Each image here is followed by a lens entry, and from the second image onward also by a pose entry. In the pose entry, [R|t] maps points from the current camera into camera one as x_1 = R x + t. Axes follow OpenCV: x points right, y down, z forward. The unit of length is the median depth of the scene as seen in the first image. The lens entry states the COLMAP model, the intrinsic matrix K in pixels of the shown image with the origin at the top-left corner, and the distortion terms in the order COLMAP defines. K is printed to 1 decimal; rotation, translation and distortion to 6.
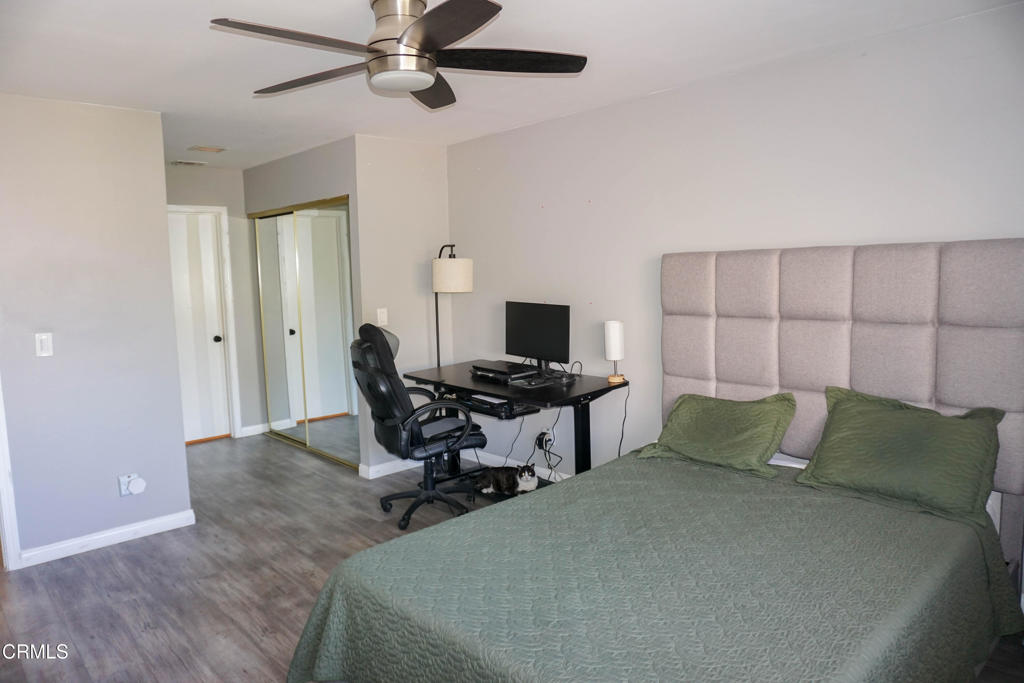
lens RADIAL K [[685.5, 0, 512.0], [0, 685.5, 341.5], [0, 0, 1]] dist [-0.052436, 0.042214]
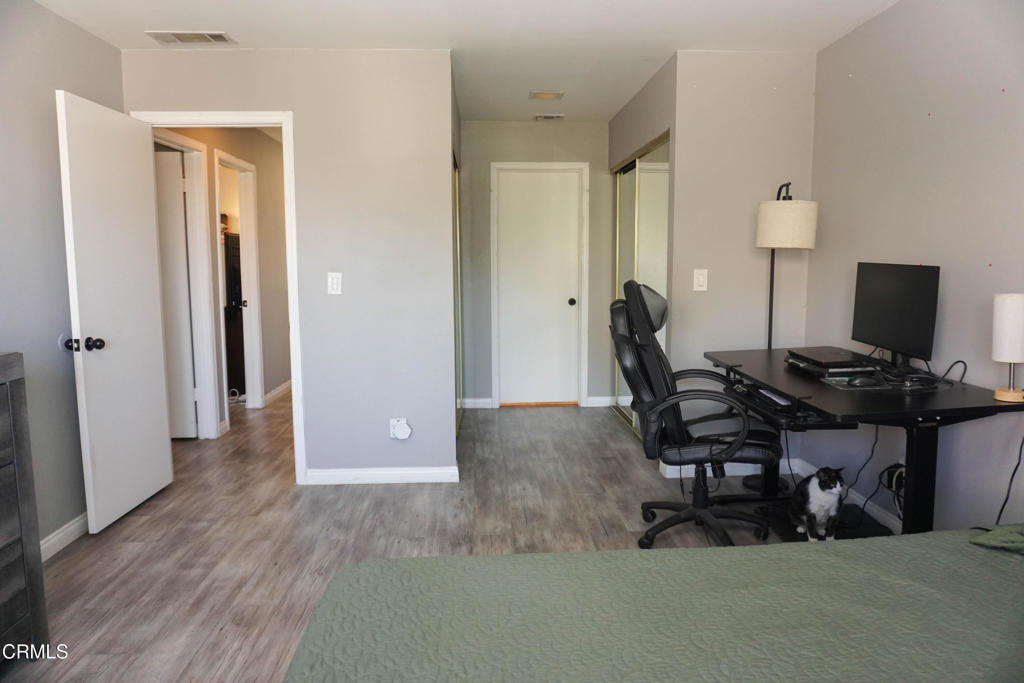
lens RADIAL K [[685.5, 0, 512.0], [0, 685.5, 341.5], [0, 0, 1]] dist [-0.052436, 0.042214]
pose [[0.764070, 0.095552, -0.638018, 0.190712], [-0.083239, 0.995306, 0.049376, 0.016933], [0.639741, 0.015381, 0.768437, 0.305531]]
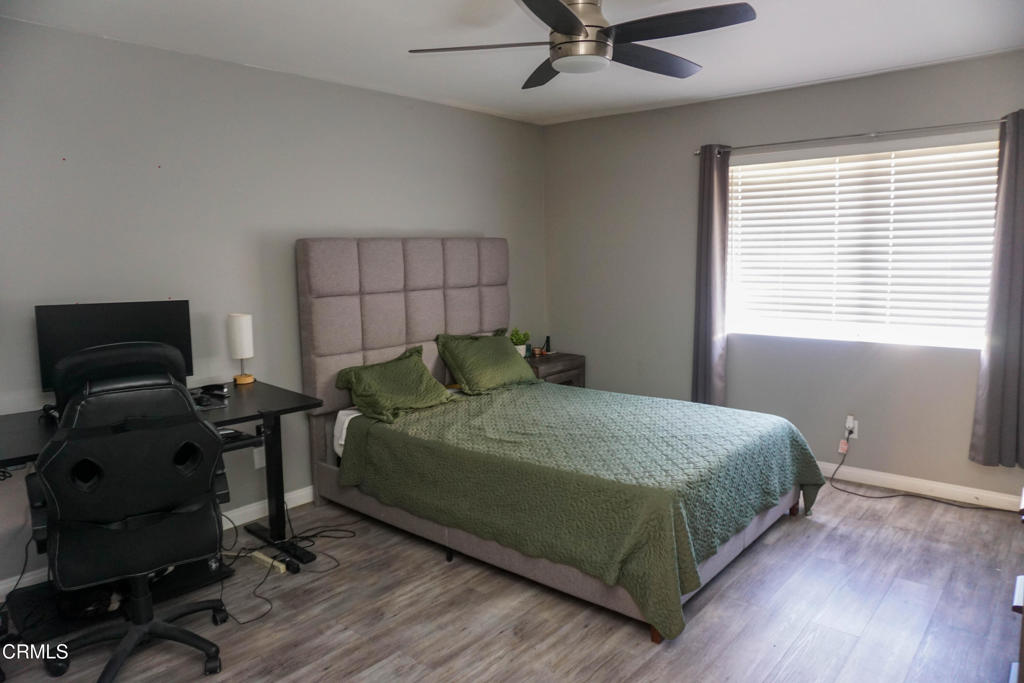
lens RADIAL K [[685.5, 0, 512.0], [0, 685.5, 341.5], [0, 0, 1]] dist [-0.052436, 0.042214]
pose [[-0.119403, -0.110079, 0.986725, -0.748276], [0.111753, 0.986029, 0.123525, -0.062448], [-0.986537, 0.125018, -0.105433, 0.755647]]
